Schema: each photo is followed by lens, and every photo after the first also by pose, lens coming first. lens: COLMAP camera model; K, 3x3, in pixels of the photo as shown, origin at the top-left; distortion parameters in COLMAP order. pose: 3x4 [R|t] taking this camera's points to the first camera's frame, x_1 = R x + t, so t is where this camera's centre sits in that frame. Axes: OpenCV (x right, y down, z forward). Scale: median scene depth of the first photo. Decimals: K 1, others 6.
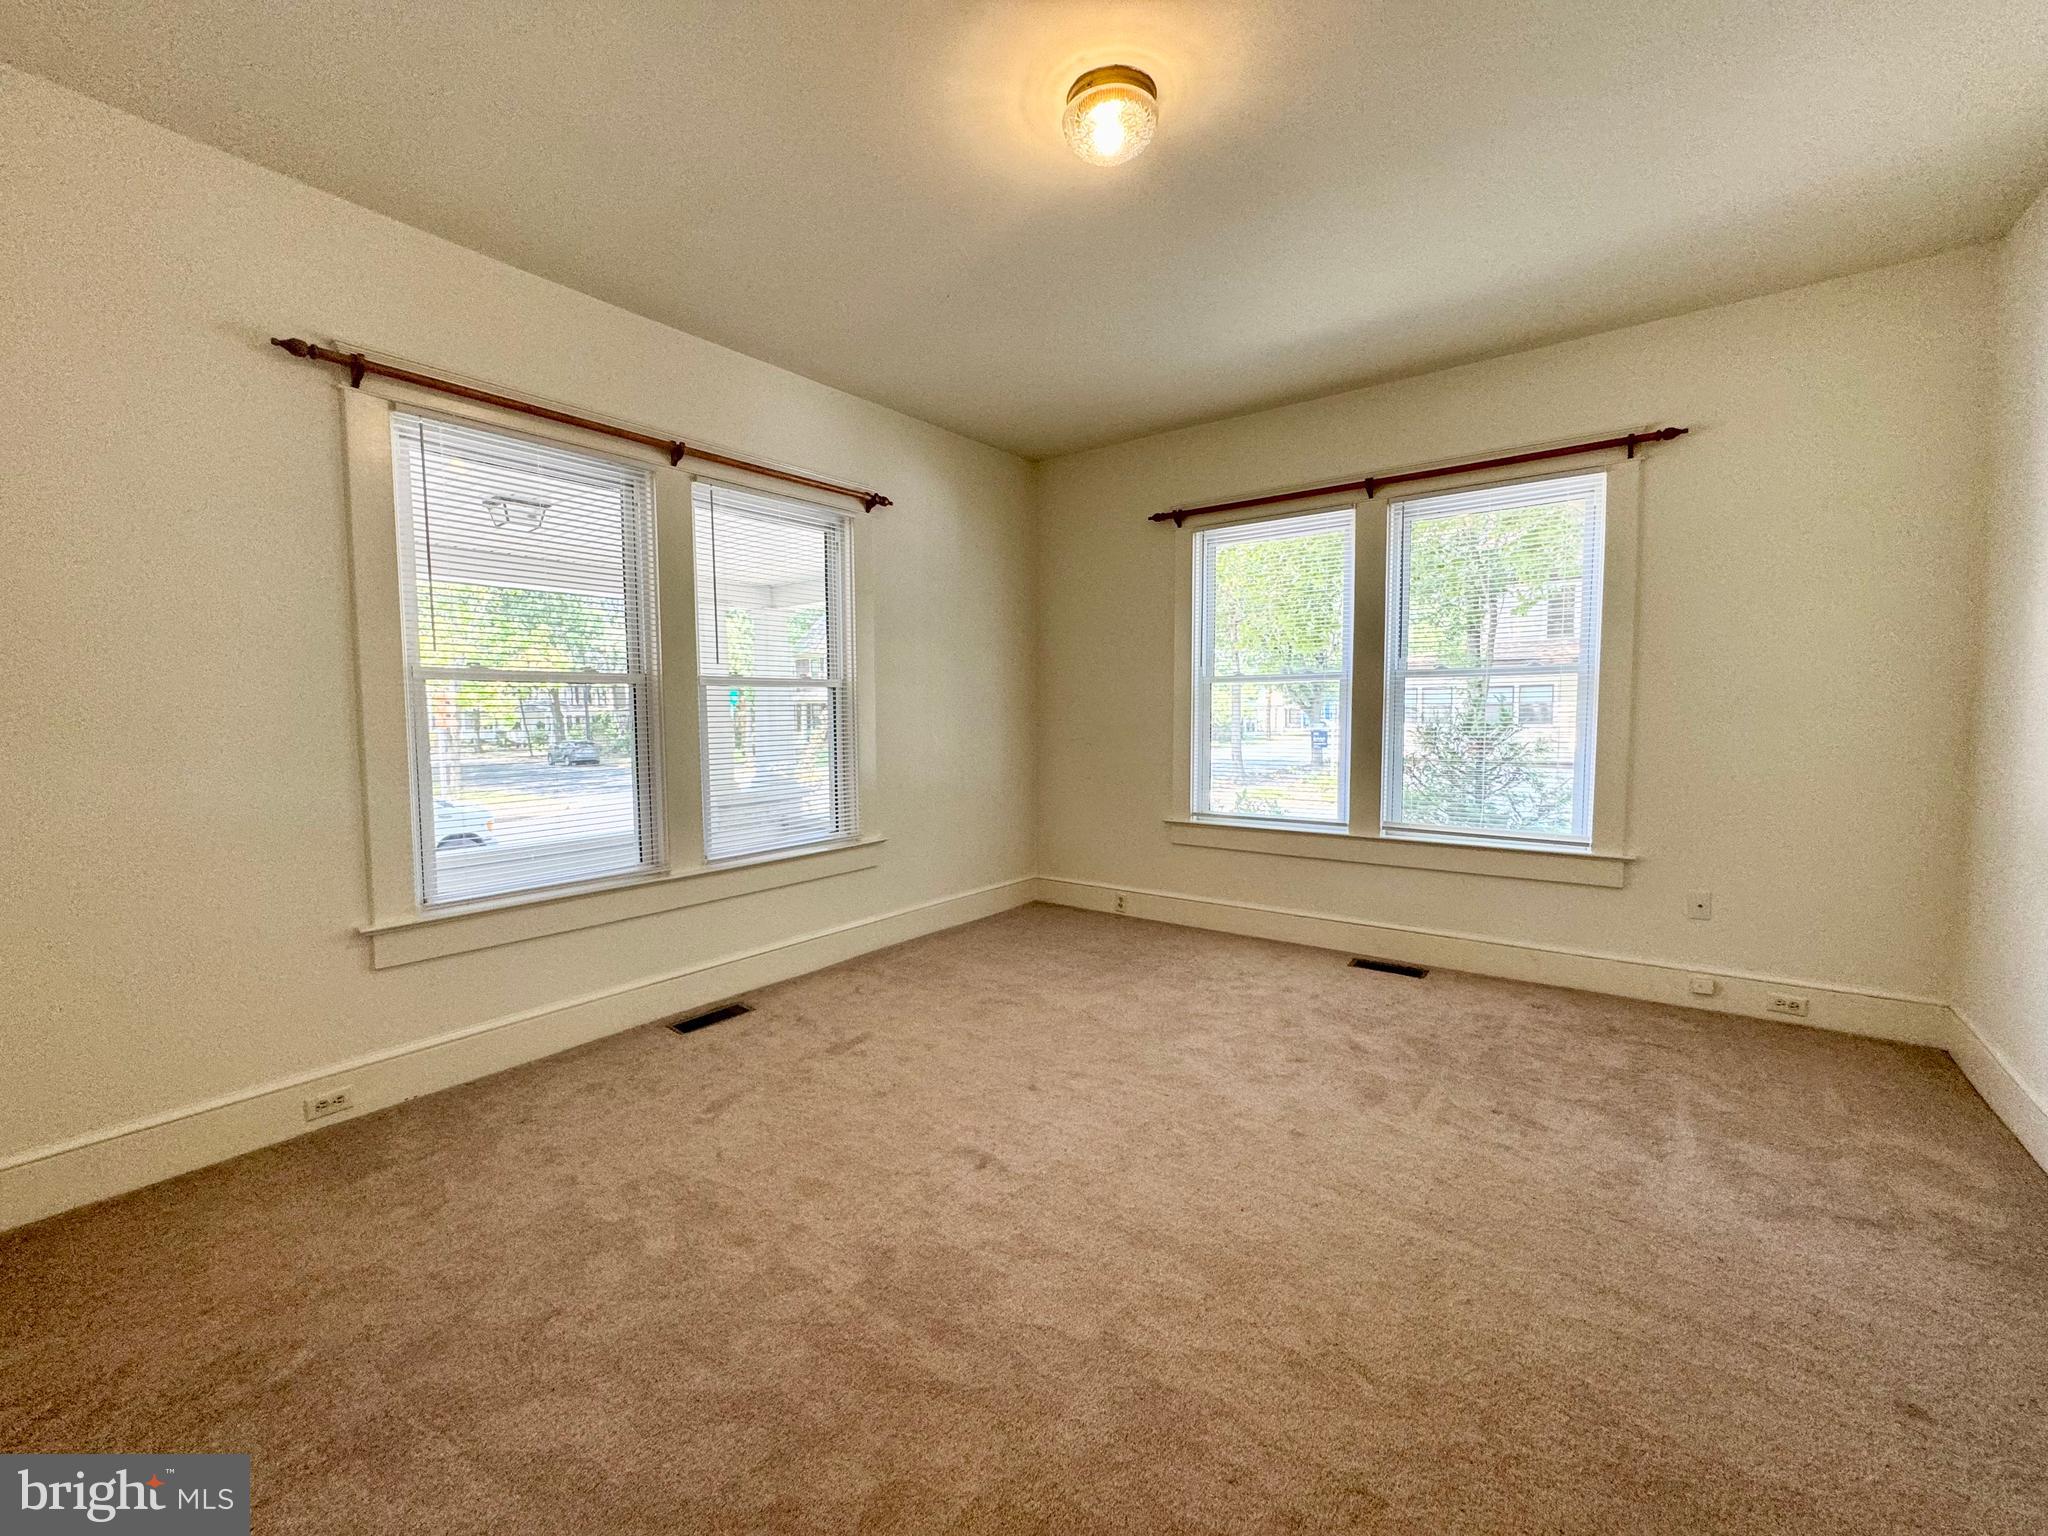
lens RADIAL K [[817.5, 0, 1019.5], [0, 817.5, 768.1], [0, 0, 1]] dist [-0.003236, -0.000413]
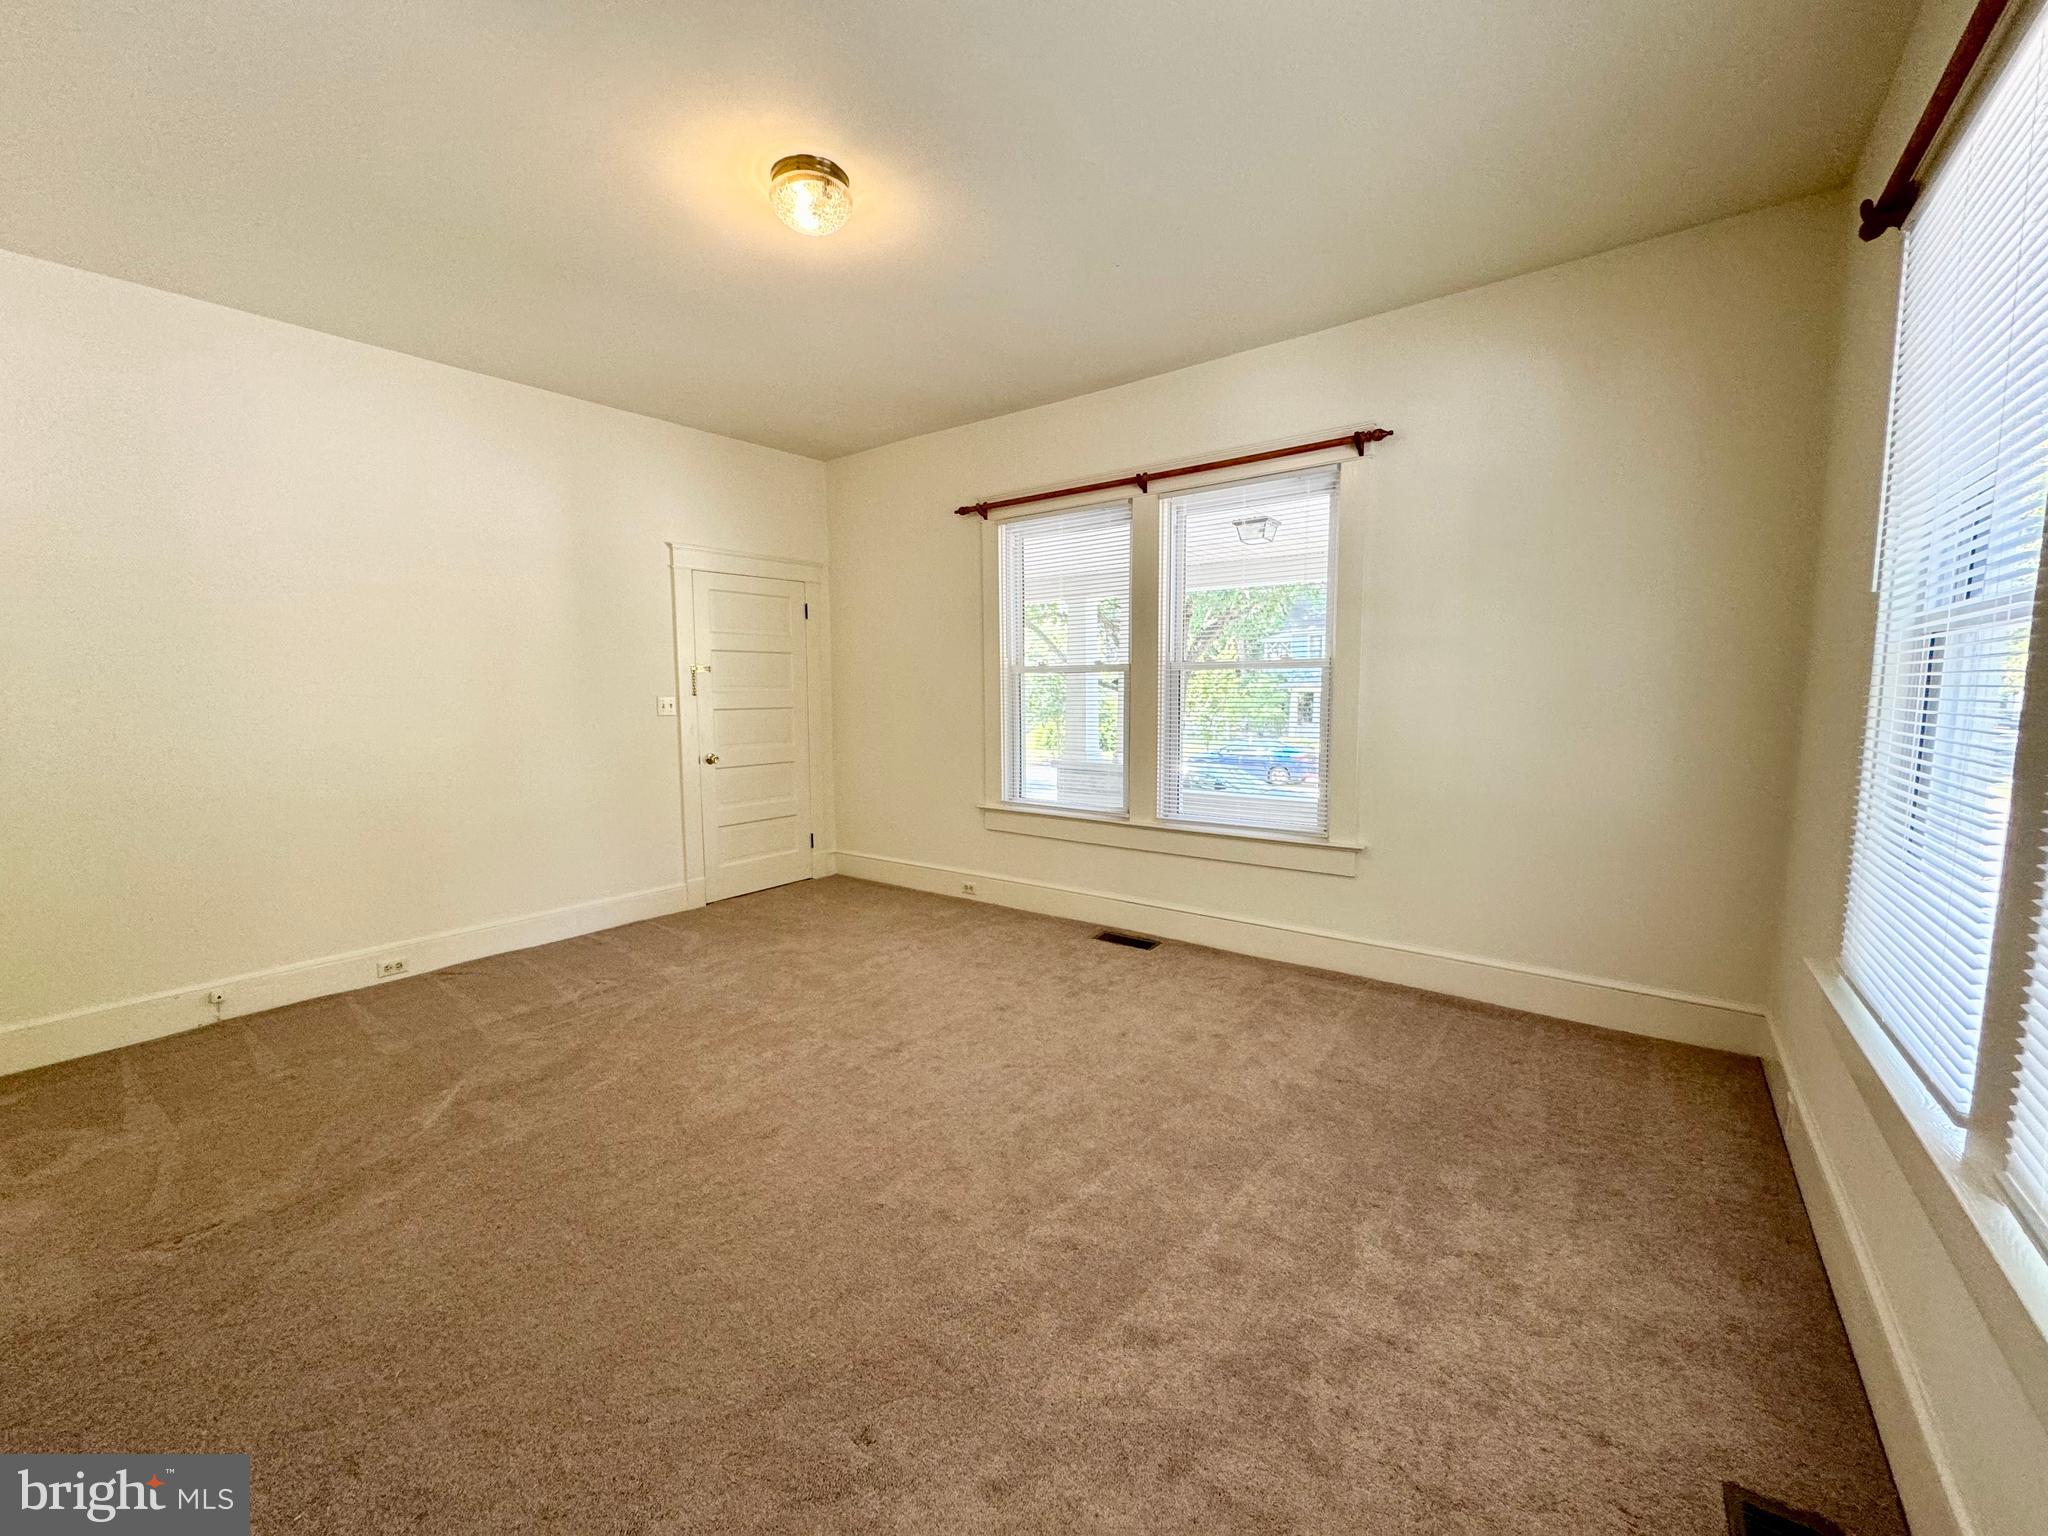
lens RADIAL K [[817.5, 0, 1023.5], [0, 817.5, 762.2], [0, 0, 1]] dist [-0.003236, -0.000413]
pose [[0.005823, 0.101081, -0.994861, 0.817125], [-0.064537, 0.992842, 0.100498, -0.076189], [0.997898, 0.063620, 0.012305, 0.803486]]
